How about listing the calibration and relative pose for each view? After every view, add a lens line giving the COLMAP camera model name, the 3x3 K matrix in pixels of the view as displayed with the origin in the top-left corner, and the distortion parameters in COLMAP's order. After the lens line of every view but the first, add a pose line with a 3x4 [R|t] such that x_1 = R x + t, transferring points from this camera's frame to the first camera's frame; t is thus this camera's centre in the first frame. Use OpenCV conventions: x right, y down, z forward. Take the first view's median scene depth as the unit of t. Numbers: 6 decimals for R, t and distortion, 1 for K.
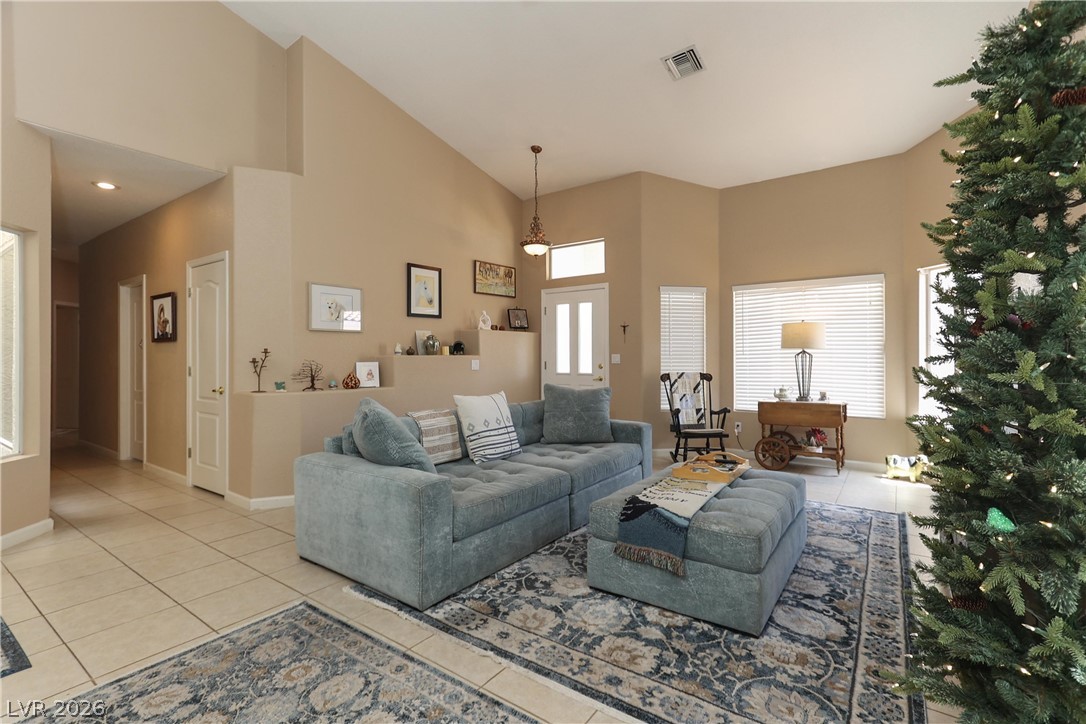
lens RADIAL K [[502.5, 0, 540.6], [0, 502.5, 359.8], [0, 0, 1]] dist [-0.001649, 0.004750]
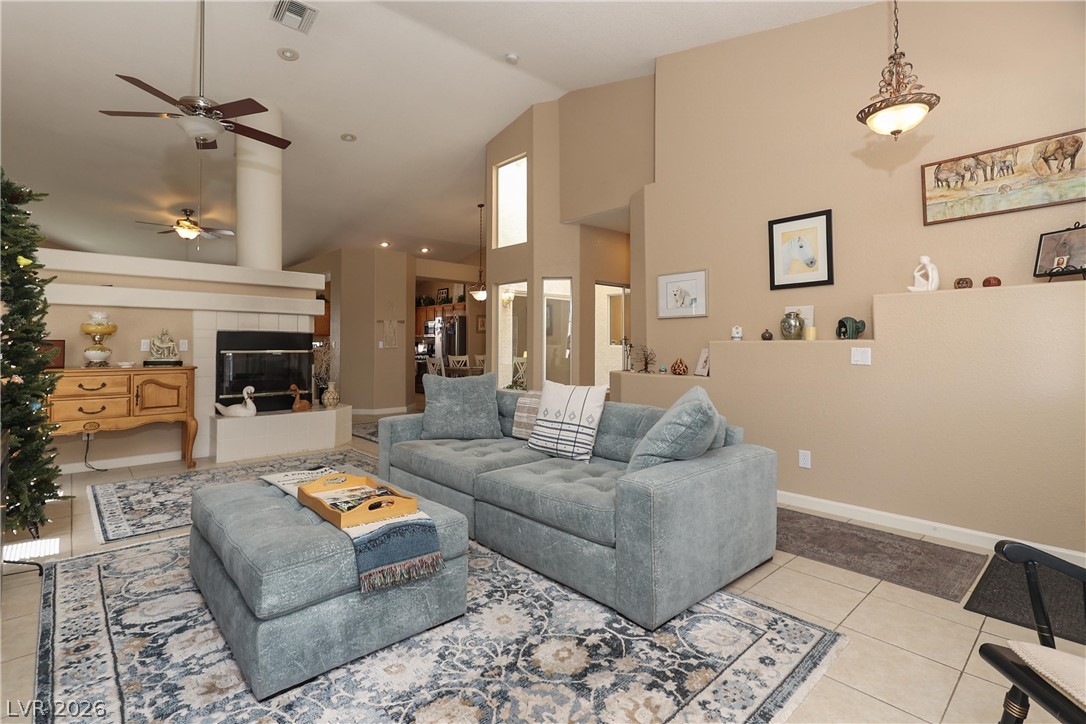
lens RADIAL K [[502.5, 0, 532.8], [0, 502.5, 337.4], [0, 0, 1]] dist [-0.001649, 0.004750]
pose [[-0.205432, -0.010663, -0.978613, 1.120150], [-0.002081, 0.999943, -0.010459, -0.009164], [0.978669, -0.000112, -0.205443, 1.575604]]
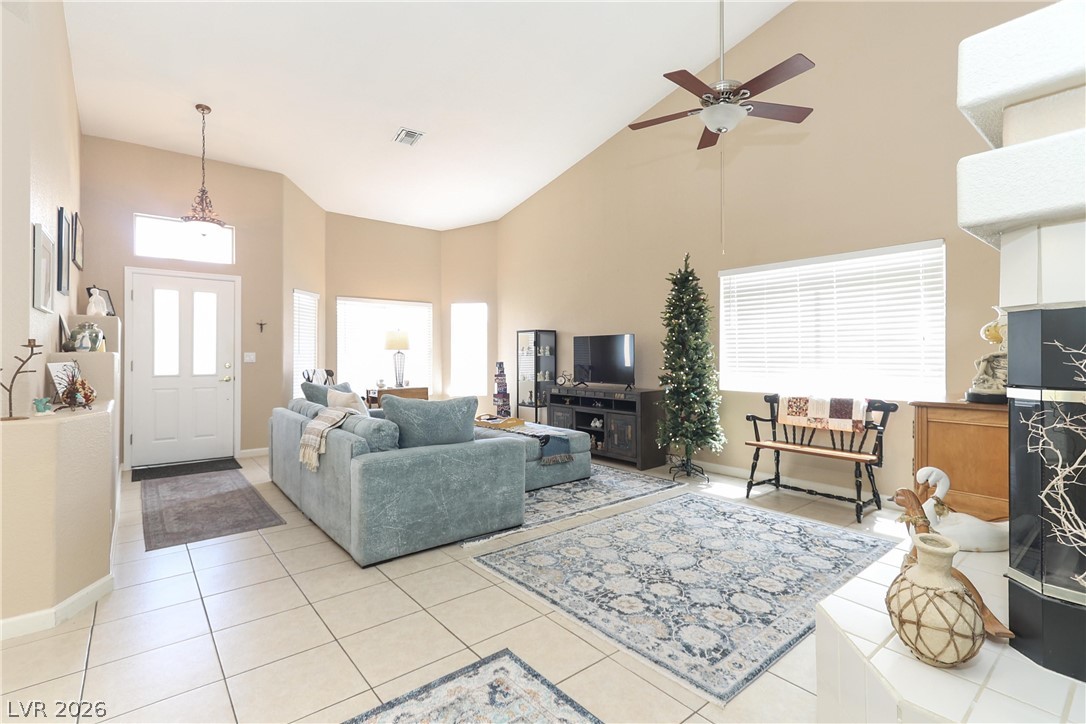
lens RADIAL K [[502.5, 0, 548.0], [0, 502.5, 368.3], [0, 0, 1]] dist [-0.001649, 0.004750]
pose [[0.247729, -0.020197, 0.968619, -1.420814], [0.000476, 0.999785, 0.020725, -0.001553], [-0.968829, -0.004673, 0.247685, 0.469057]]
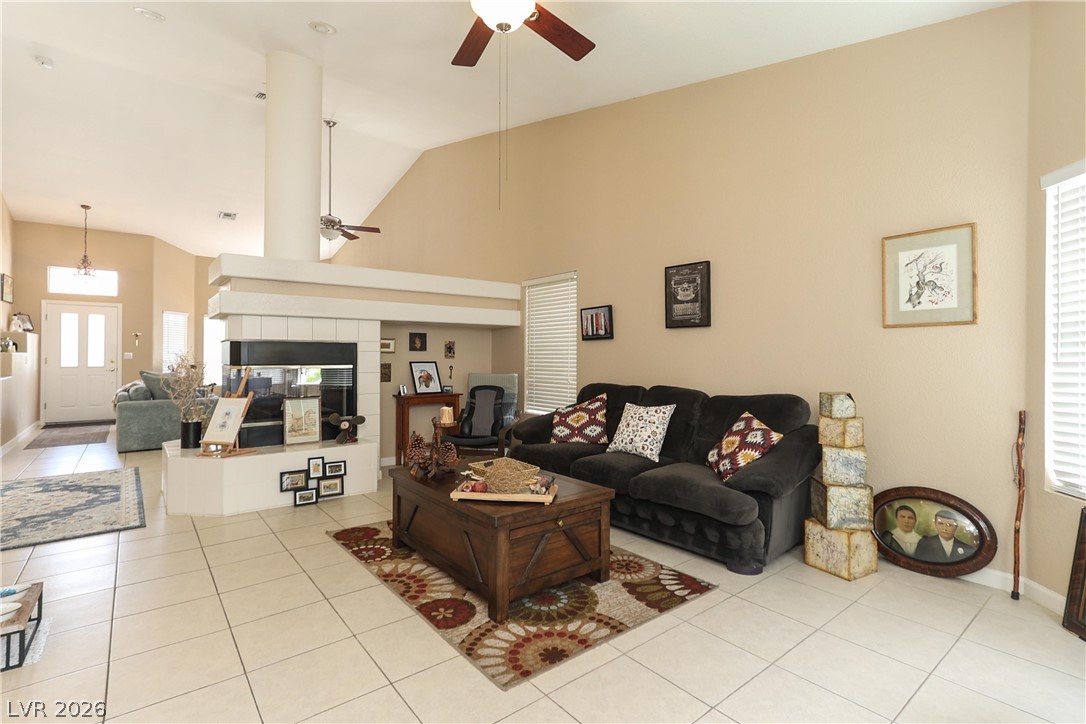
lens RADIAL K [[502.5, 0, 533.5], [0, 502.5, 369.8], [0, 0, 1]] dist [-0.001649, 0.004750]
pose [[0.256203, -0.021646, 0.966381, -2.179192], [-0.004992, 0.999706, 0.023716, -0.004518], [-0.966610, -0.010900, 0.256020, -1.192050]]
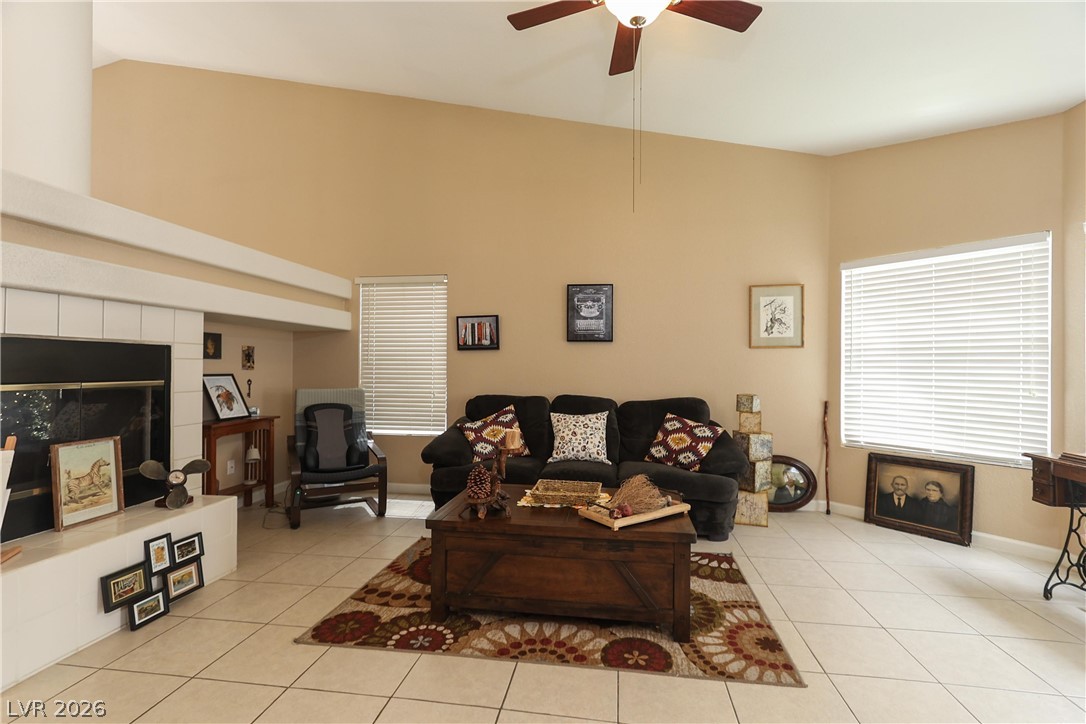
lens RADIAL K [[502.5, 0, 539.1], [0, 502.5, 371.4], [0, 0, 1]] dist [-0.001649, 0.004750]
pose [[-0.473332, -0.004306, 0.880873, -2.026088], [-0.004458, 0.999987, 0.002492, -0.002320], [-0.880873, -0.002747, -0.473346, -0.472798]]
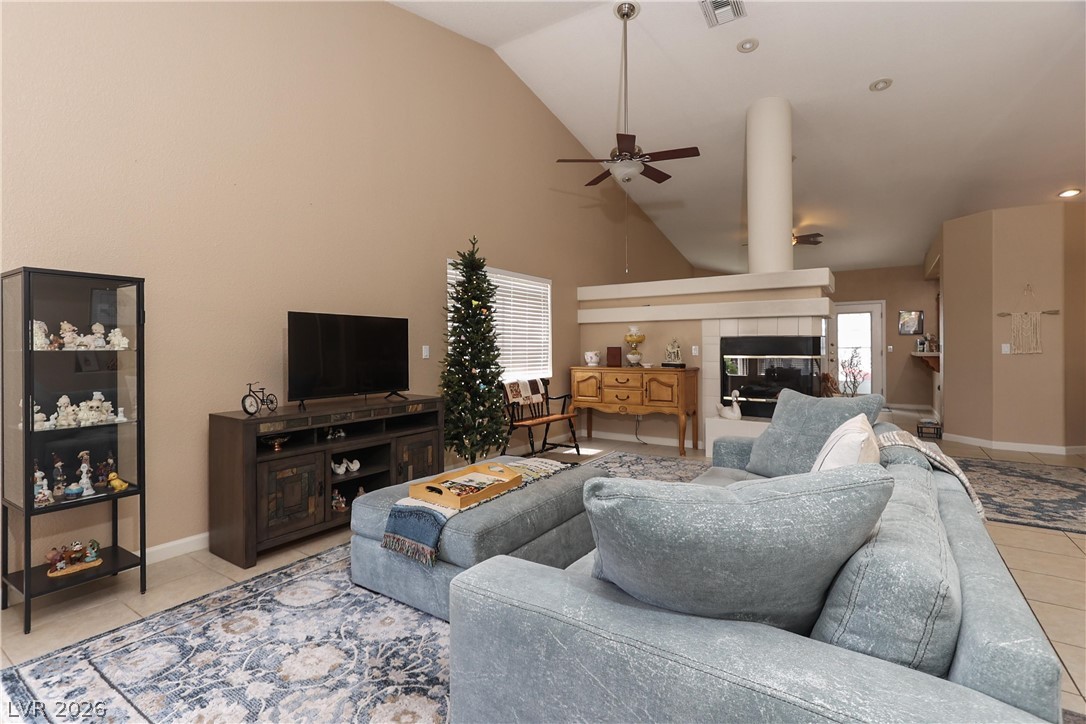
lens RADIAL K [[502.5, 0, 542.6], [0, 502.5, 351.2], [0, 0, 1]] dist [-0.001649, 0.004750]
pose [[-0.999022, 0.007691, -0.043549, 0.291124], [0.007578, 0.999967, 0.002767, -0.005435], [0.043569, 0.002434, -0.999047, 2.063479]]
